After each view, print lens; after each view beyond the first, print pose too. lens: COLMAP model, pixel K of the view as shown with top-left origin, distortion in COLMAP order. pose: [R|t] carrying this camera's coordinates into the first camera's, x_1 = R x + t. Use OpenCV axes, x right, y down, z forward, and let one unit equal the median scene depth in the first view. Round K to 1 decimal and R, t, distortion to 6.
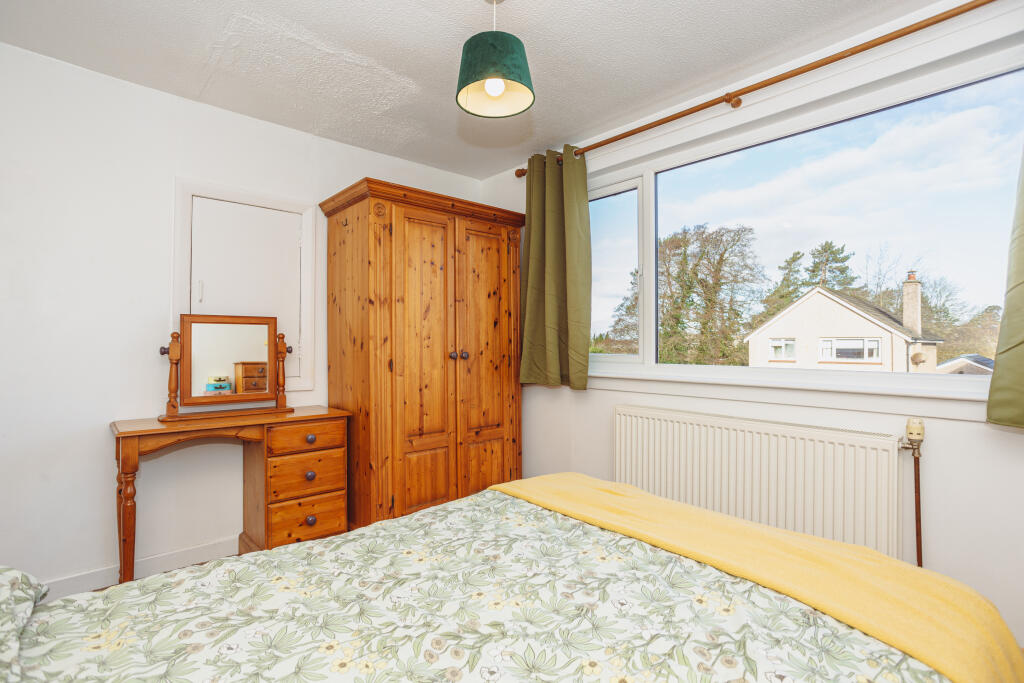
lens RADIAL K [[498.4, 0, 487.2], [0, 498.4, 323.9], [0, 0, 1]] dist [-0.032968, 0.013416]
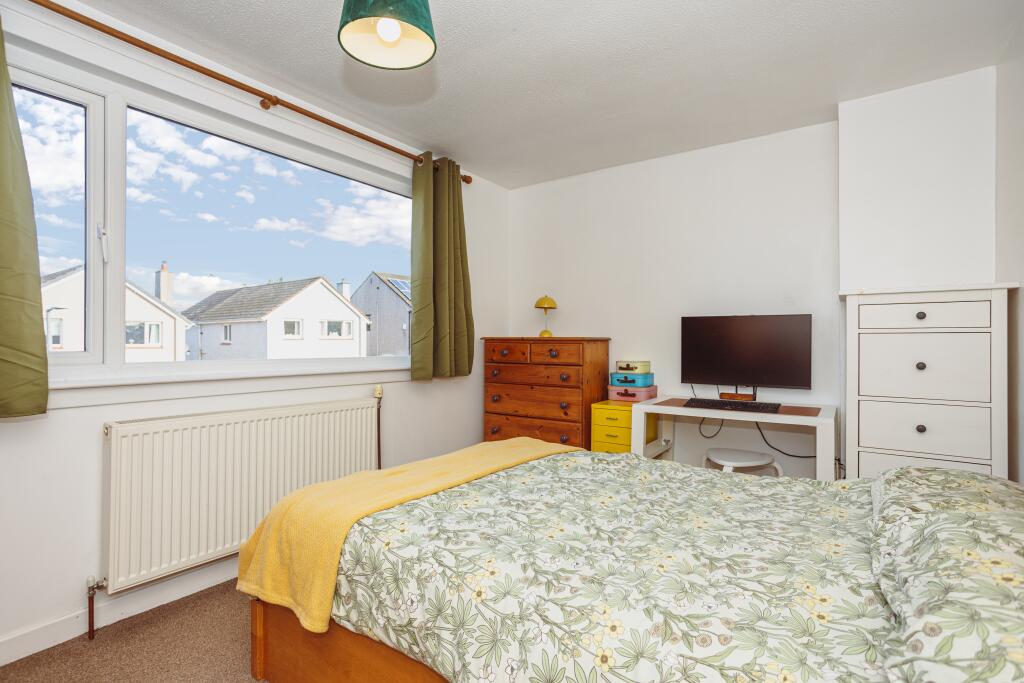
lens RADIAL K [[498.4, 0, 513.6], [0, 498.4, 337.1], [0, 0, 1]] dist [-0.032968, 0.013416]
pose [[-0.269485, 0.005003, 0.962992, -0.877750], [-0.044952, 0.998831, -0.017768, 0.046469], [-0.961955, -0.048077, -0.268945, 1.056771]]
